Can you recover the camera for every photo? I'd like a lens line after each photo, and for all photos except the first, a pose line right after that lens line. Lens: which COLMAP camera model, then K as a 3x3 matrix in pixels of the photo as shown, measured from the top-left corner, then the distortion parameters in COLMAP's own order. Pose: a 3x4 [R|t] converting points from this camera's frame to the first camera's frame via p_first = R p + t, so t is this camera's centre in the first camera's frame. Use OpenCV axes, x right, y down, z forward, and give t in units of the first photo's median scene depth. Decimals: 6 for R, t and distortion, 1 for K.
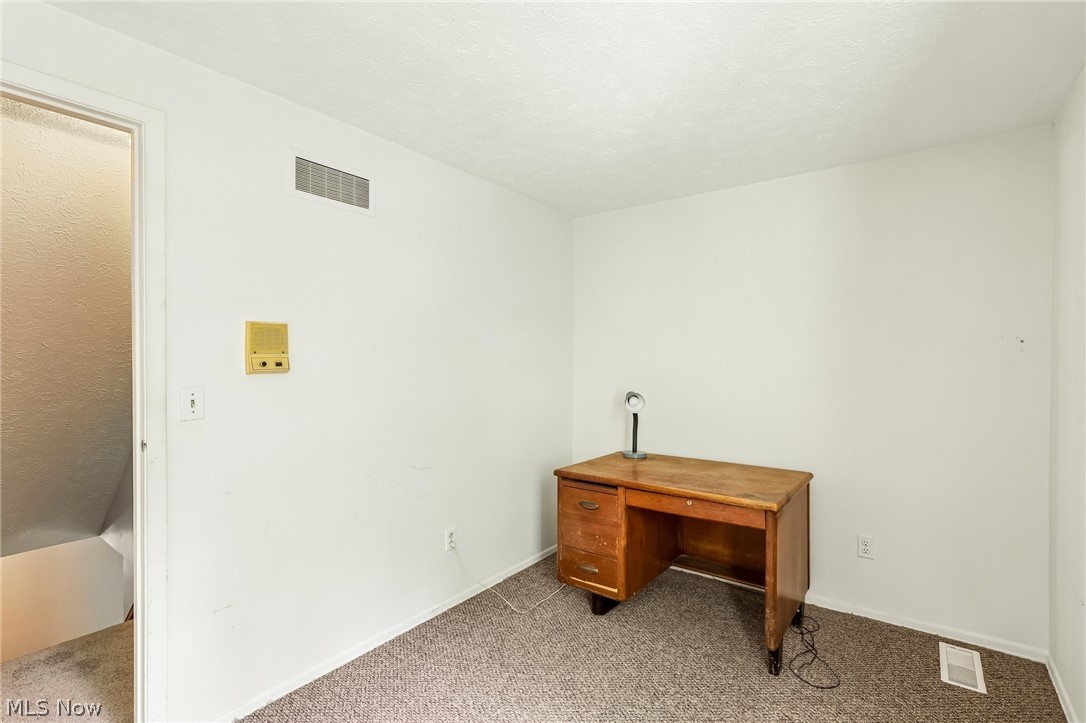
lens RADIAL K [[511.9, 0, 541.2], [0, 511.9, 353.1], [0, 0, 1]] dist [-0.002405, -0.000288]
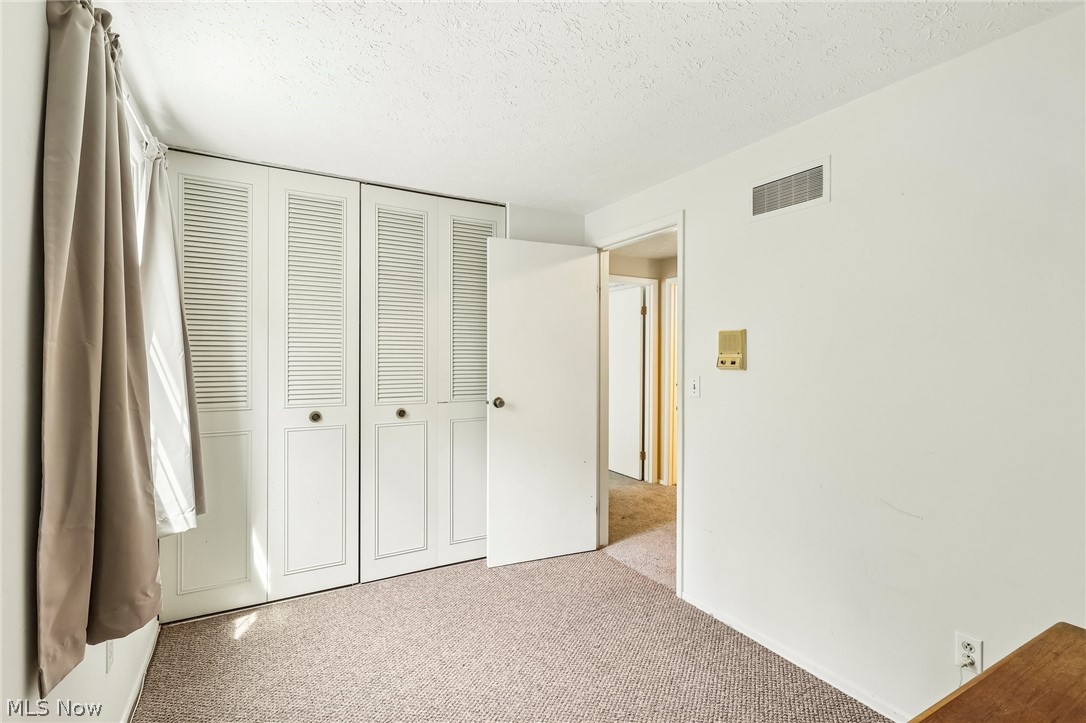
lens RADIAL K [[511.9, 0, 541.2], [0, 511.9, 353.1], [0, 0, 1]] dist [-0.002405, -0.000288]
pose [[-0.409248, -0.009597, -0.912373, 0.823140], [-0.001620, 0.999951, -0.009791, 0.010566], [0.912422, -0.002529, -0.409243, 1.067623]]
